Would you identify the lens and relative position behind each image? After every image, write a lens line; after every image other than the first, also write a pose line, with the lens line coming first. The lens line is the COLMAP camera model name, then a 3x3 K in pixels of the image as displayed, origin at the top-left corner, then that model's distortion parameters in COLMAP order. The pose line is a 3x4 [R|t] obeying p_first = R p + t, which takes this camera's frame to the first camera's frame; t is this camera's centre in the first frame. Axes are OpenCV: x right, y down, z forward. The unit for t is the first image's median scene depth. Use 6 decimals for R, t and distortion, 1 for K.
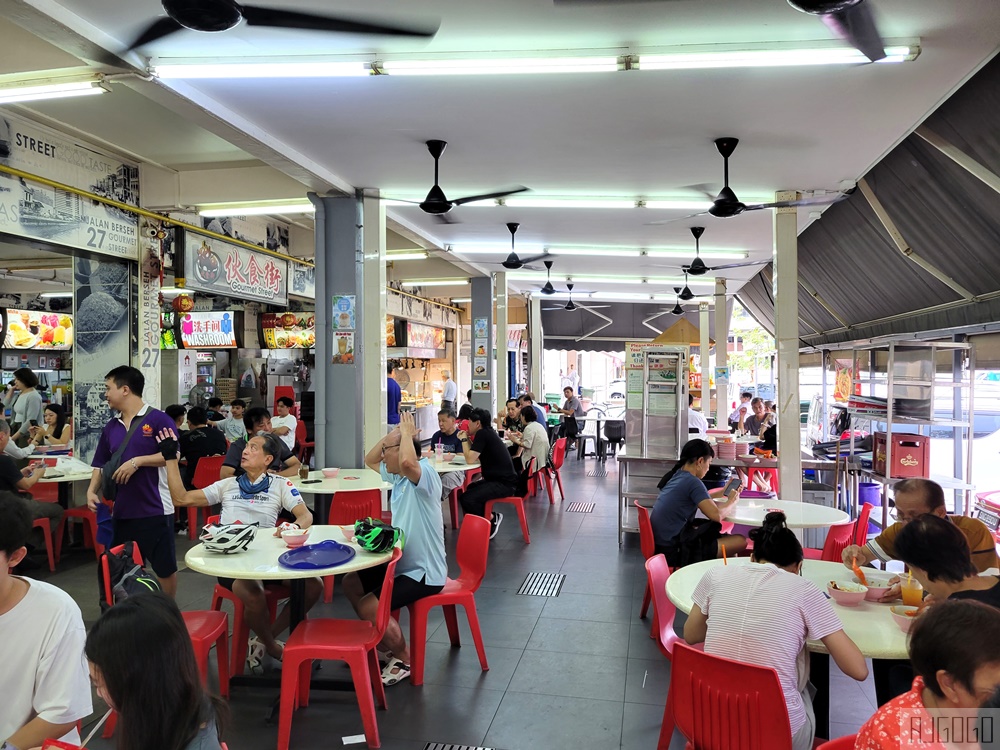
lens RADIAL K [[768.4, 0, 500.0], [0, 768.4, 375.0], [0, 0, 1]] dist [0.001905, 0.001769]
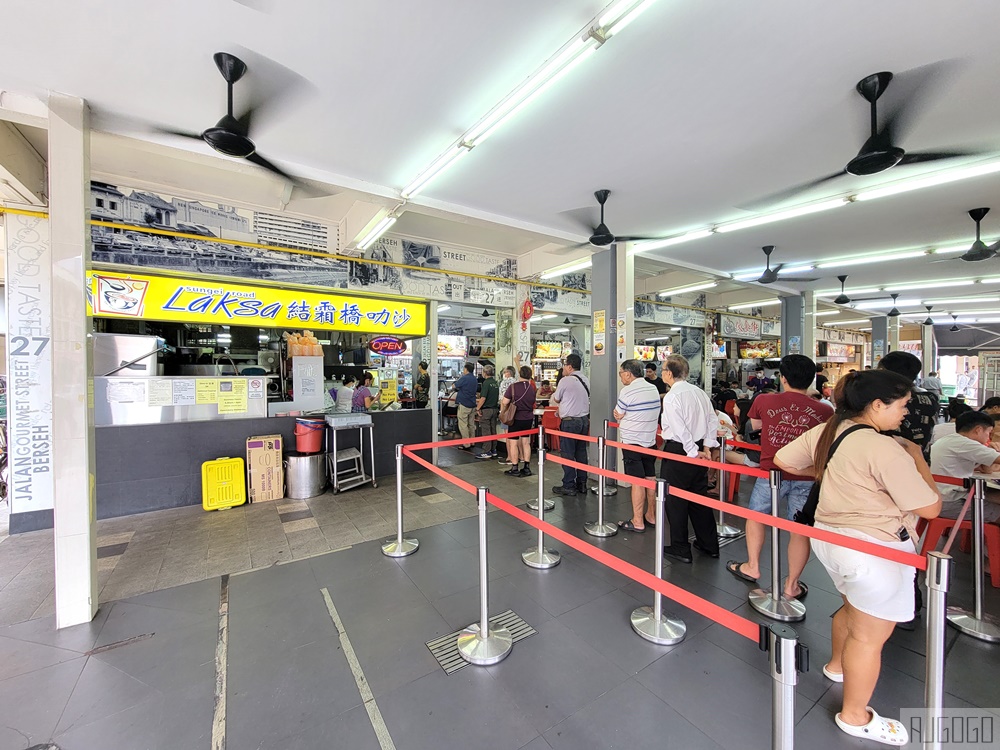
lens RADIAL K [[412.8, 0, 500.0], [0, 412.8, 375.0], [0, 0, 1]] dist [-0.000067, -0.000173]
pose [[0.703829, 0.008380, -0.710320, 0.033496], [-0.006467, 0.999965, 0.005389, 0.008914], [0.710340, 0.000801, 0.703858, -0.278648]]
